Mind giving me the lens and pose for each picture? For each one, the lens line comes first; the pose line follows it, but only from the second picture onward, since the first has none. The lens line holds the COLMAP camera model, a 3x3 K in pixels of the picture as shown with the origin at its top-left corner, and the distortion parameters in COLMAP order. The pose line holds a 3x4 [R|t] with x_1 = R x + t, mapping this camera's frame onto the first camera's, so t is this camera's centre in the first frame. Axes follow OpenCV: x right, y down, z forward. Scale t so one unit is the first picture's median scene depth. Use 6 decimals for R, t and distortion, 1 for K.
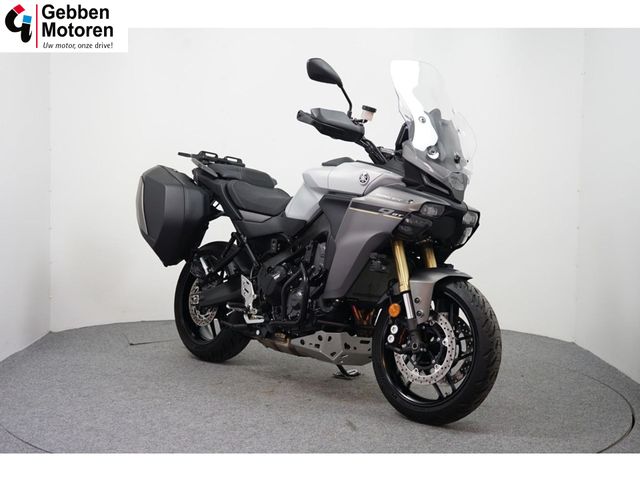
lens RADIAL K [[921.9, 0, 320.0], [0, 921.9, 240.0], [0, 0, 1]] dist [0.002331, -0.007836]
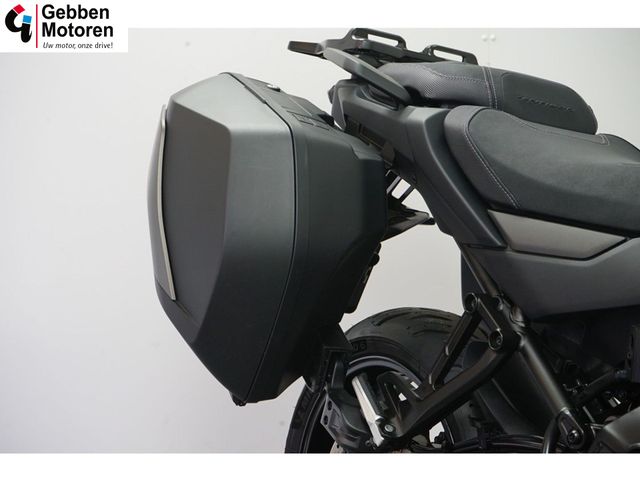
lens RADIAL K [[1254.4, 0, 320.0], [0, 1254.4, 240.0], [0, 0, 1]] dist [0.030474, 0.058936]
pose [[0.986162, -0.013180, -0.165261, -0.074944], [0.014204, 0.999887, 0.005013, -0.026031], [0.165177, -0.007291, 0.986237, 0.611694]]
